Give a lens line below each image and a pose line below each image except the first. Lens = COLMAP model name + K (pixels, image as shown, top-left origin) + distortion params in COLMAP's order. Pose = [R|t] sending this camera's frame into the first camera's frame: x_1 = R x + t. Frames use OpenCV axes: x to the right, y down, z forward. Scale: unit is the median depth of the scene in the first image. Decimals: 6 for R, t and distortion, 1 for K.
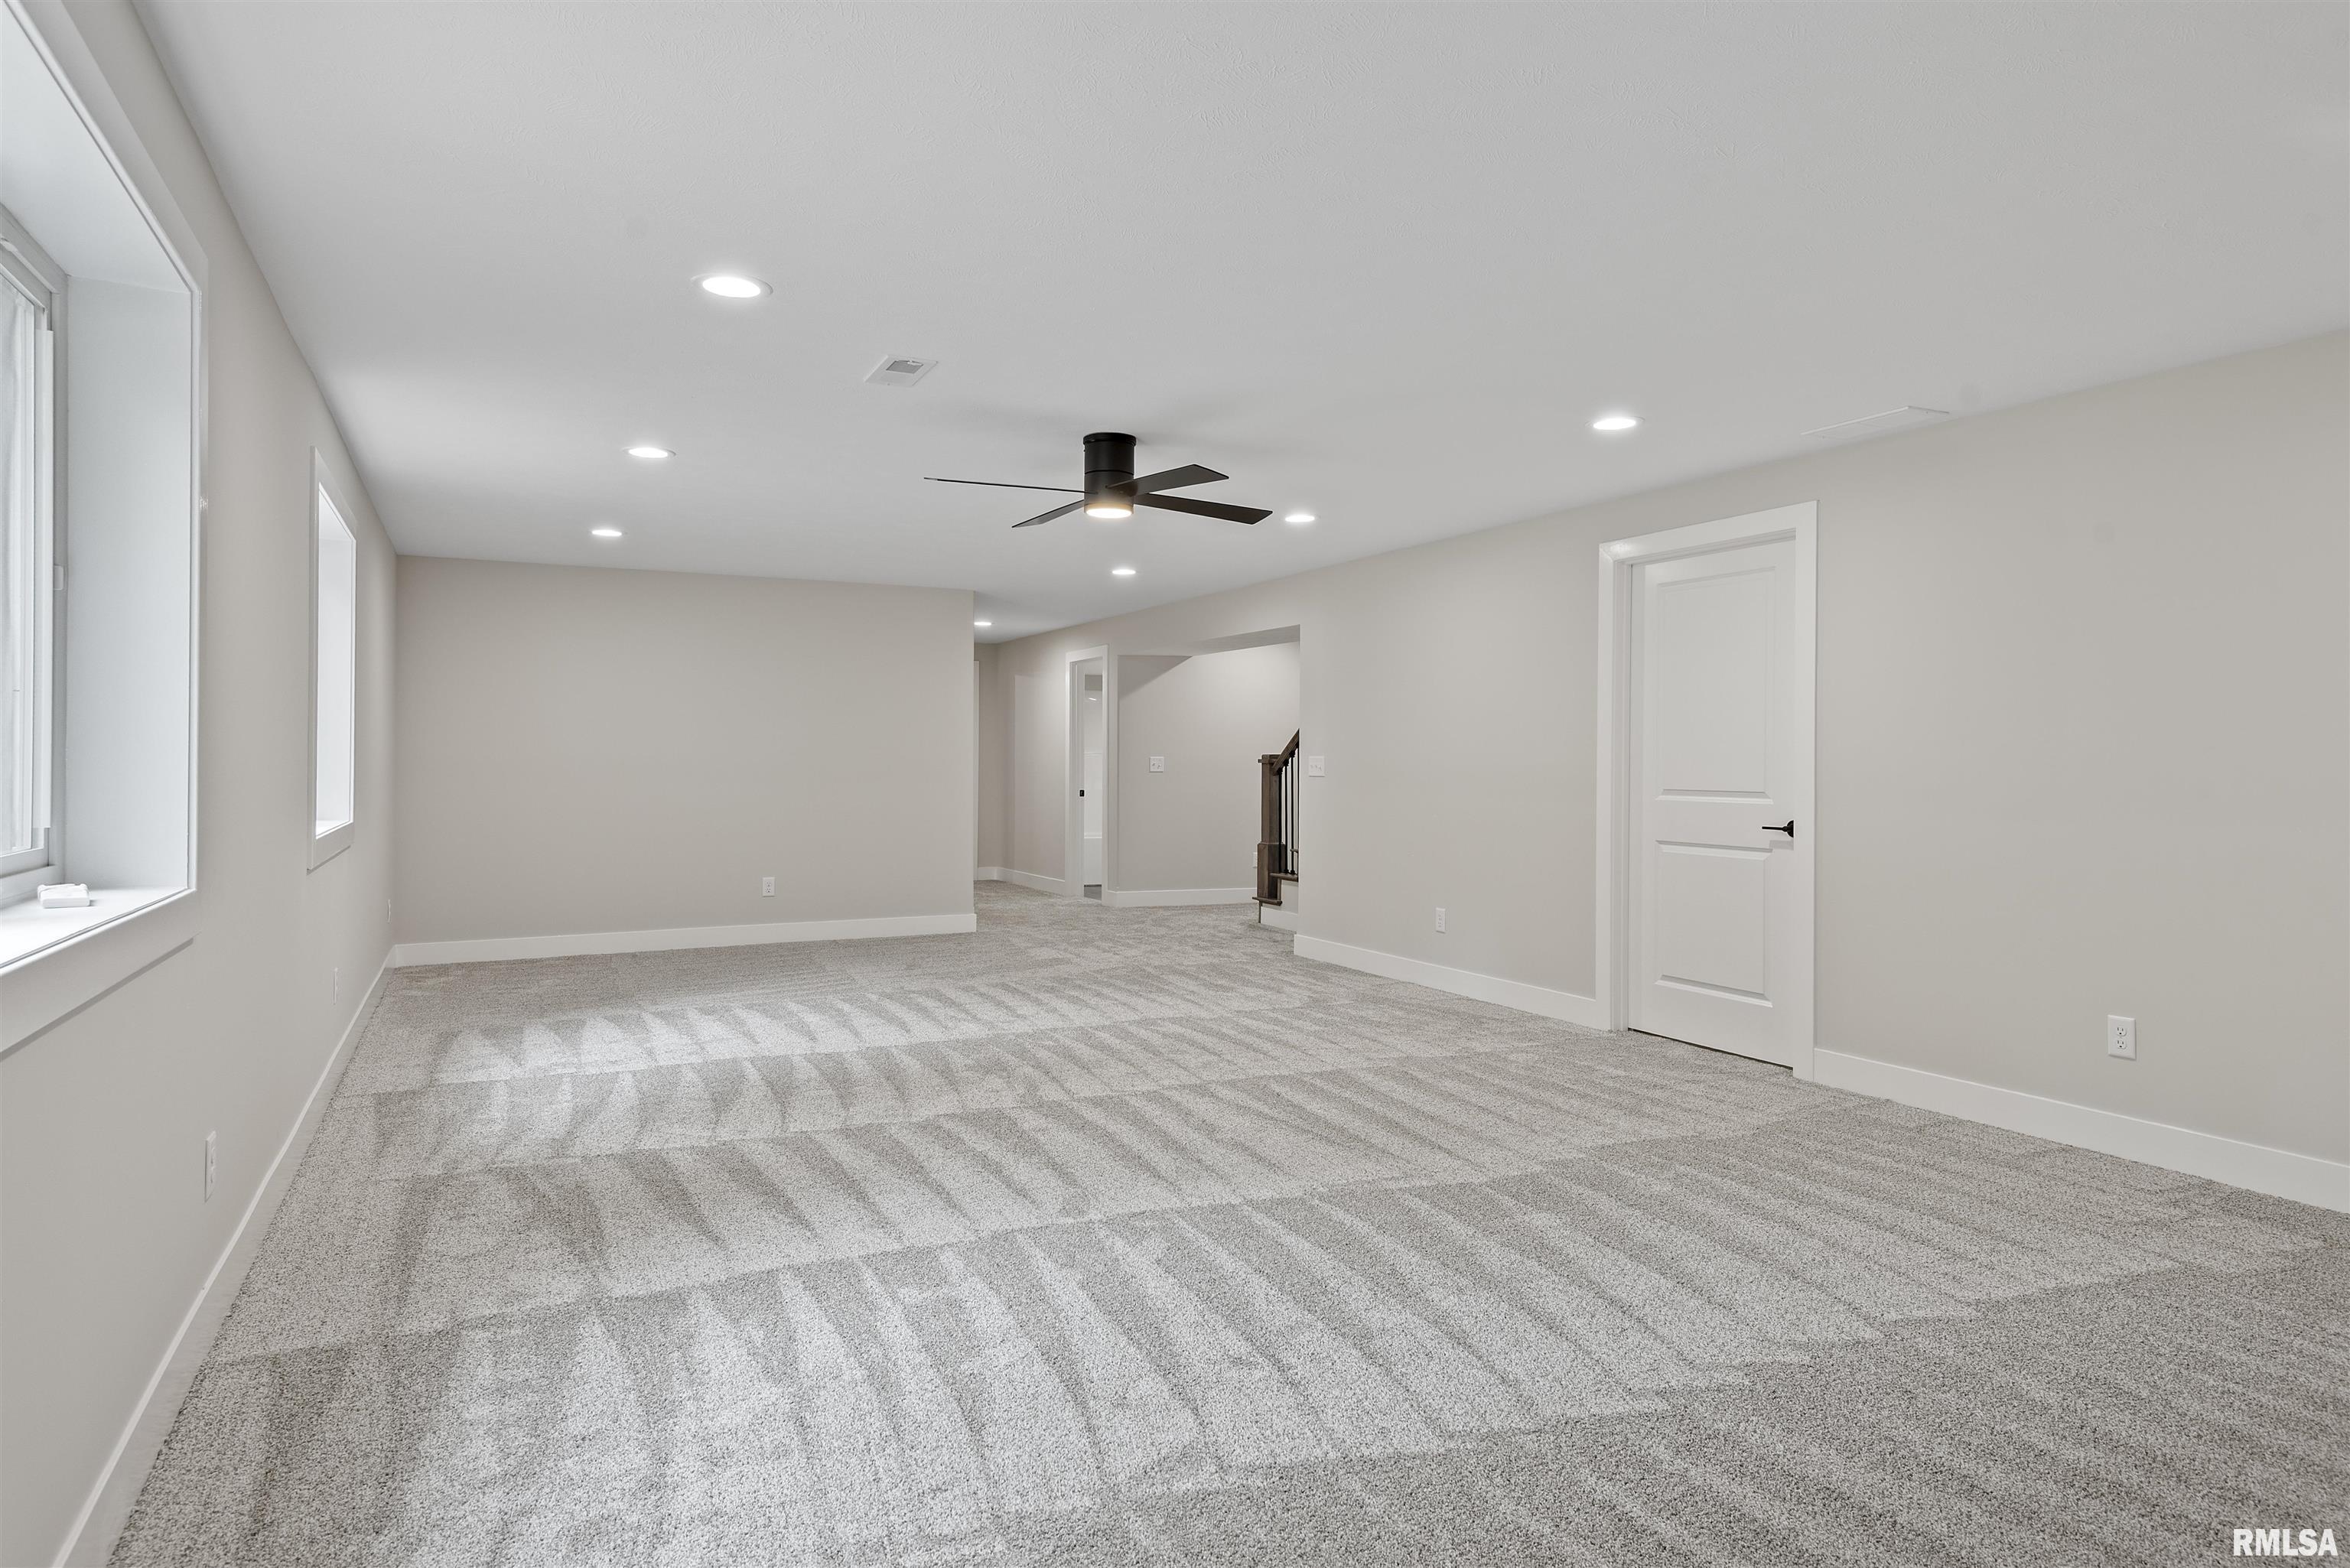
lens RADIAL K [[1344.3, 0, 1150.2], [0, 1344.3, 747.3], [0, 0, 1]] dist [0.037200, -0.018407]
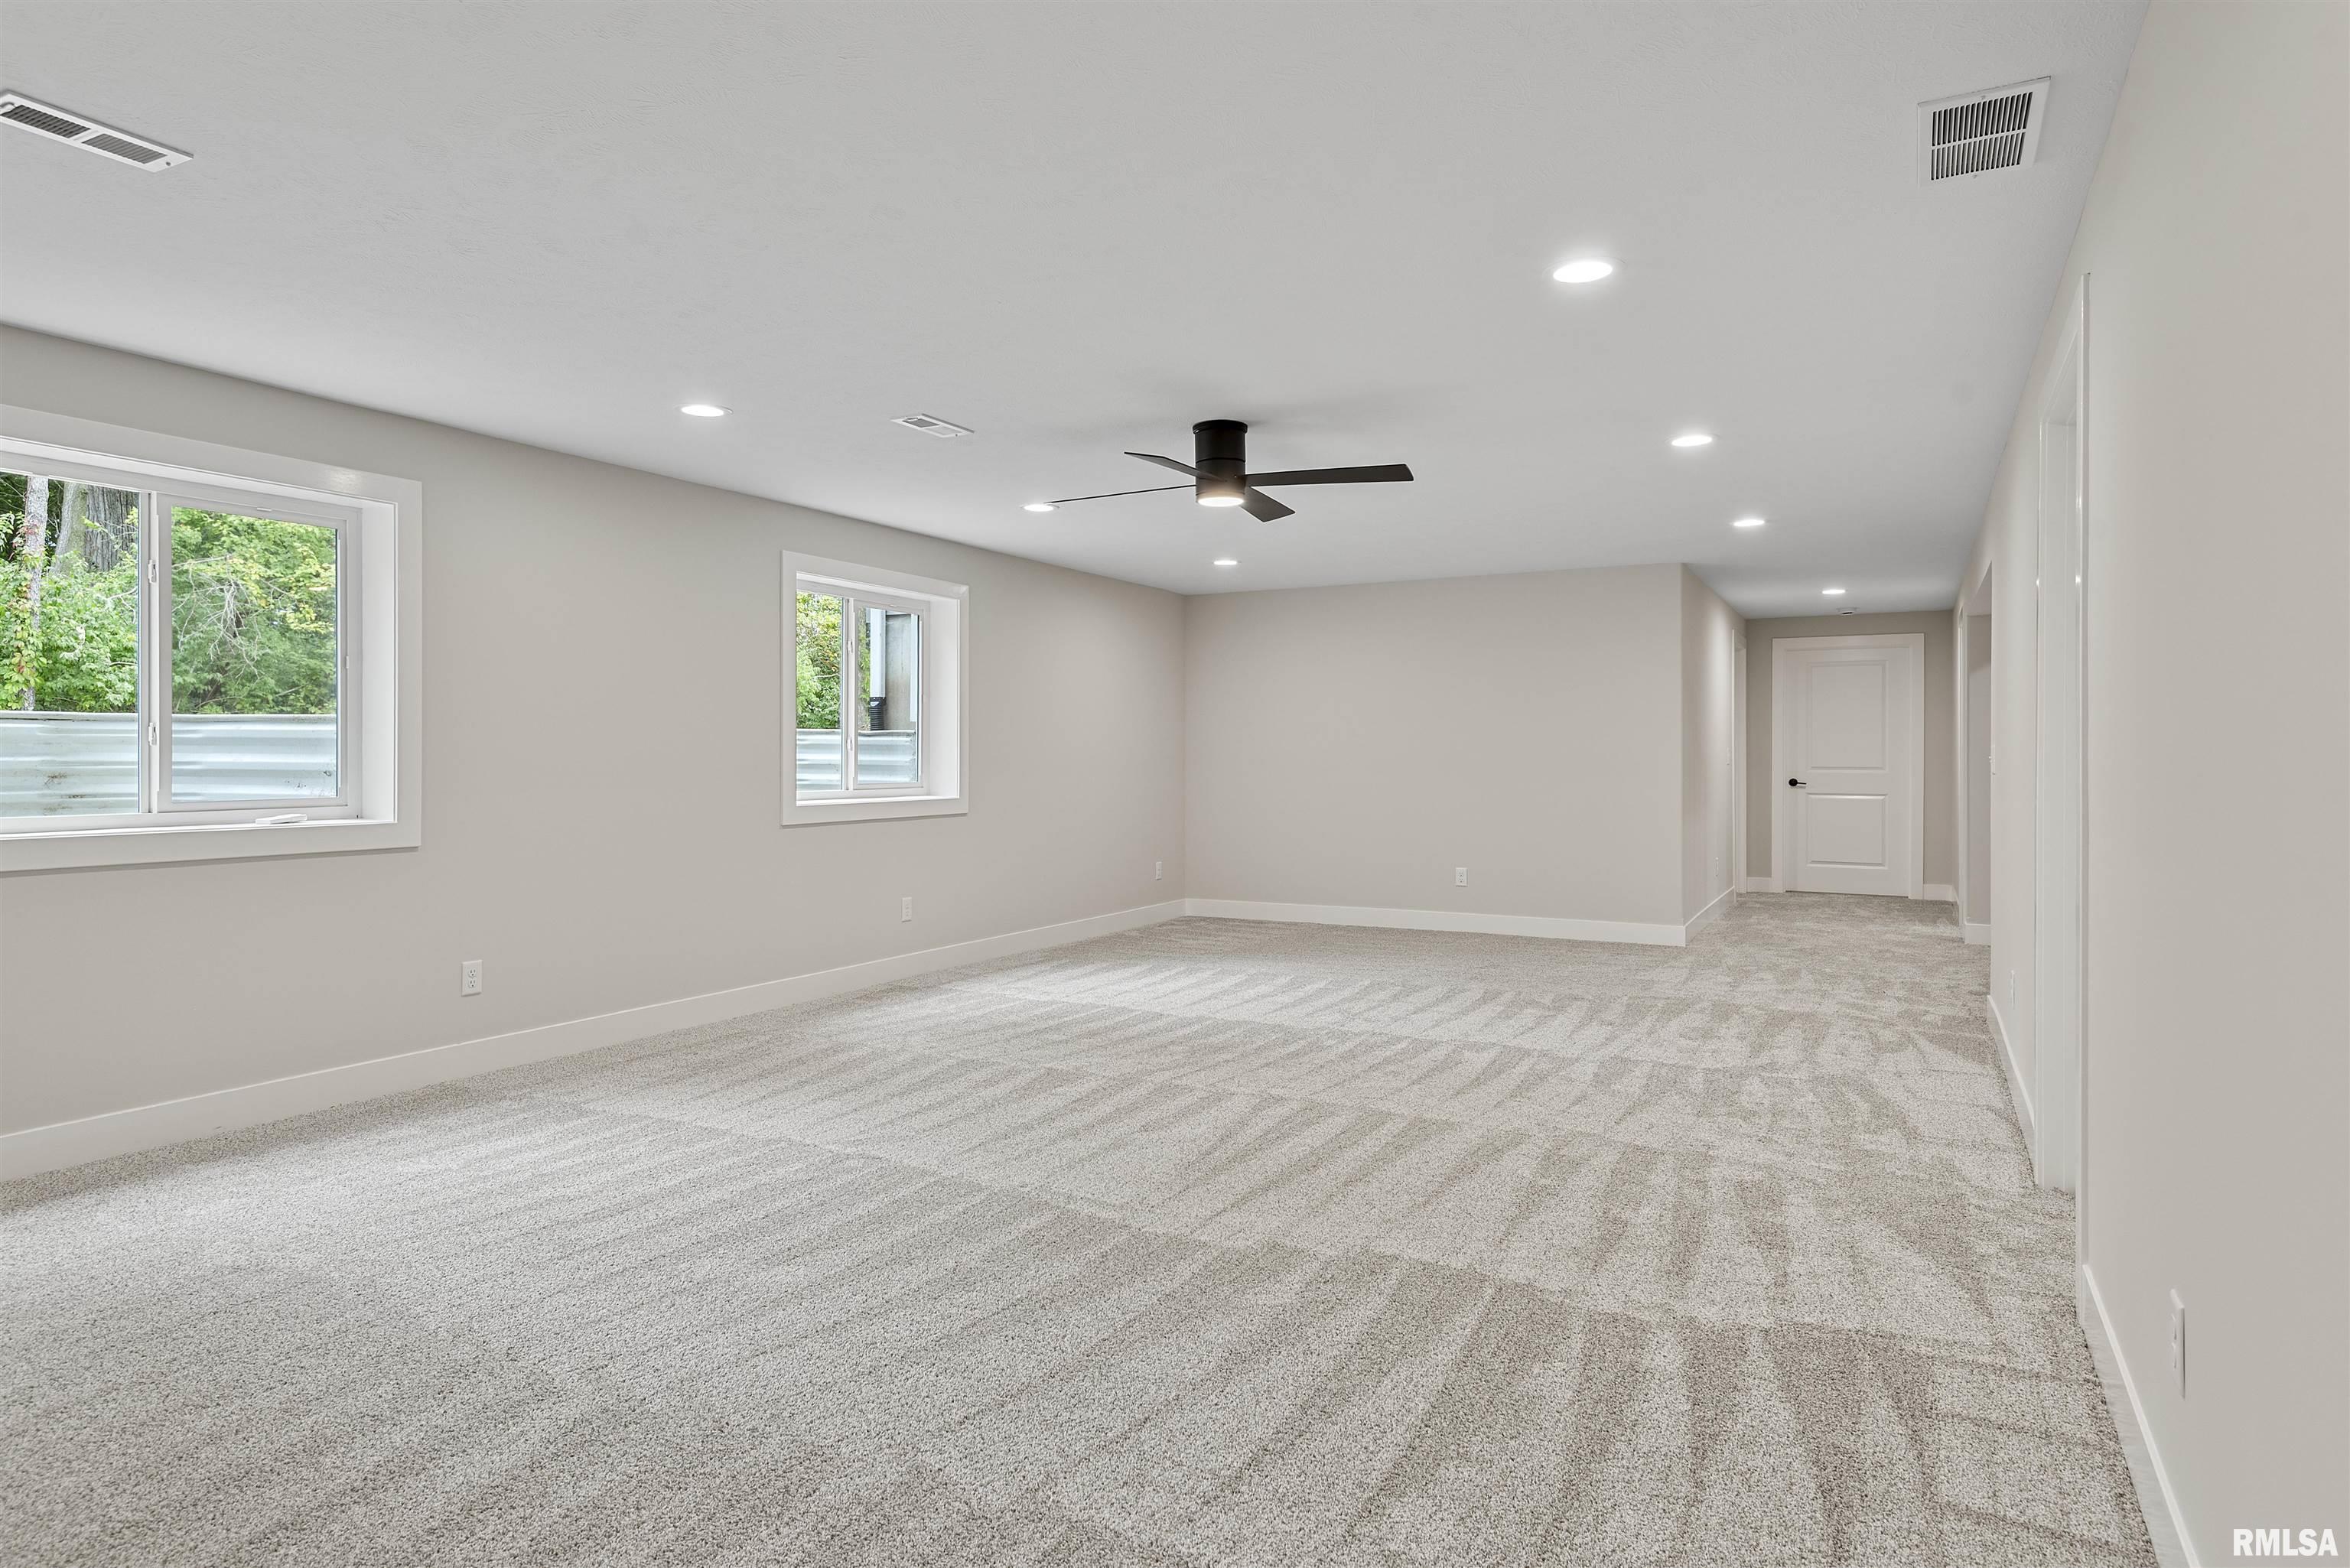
lens RADIAL K [[1344.3, 0, 1175.8], [0, 1344.3, 779.5], [0, 0, 1]] dist [0.037200, -0.018407]
pose [[0.597534, 0.014398, -0.801714, 0.976718], [0.008811, 0.999661, 0.024520, 0.005149], [0.801795, -0.021716, 0.597205, 0.504631]]
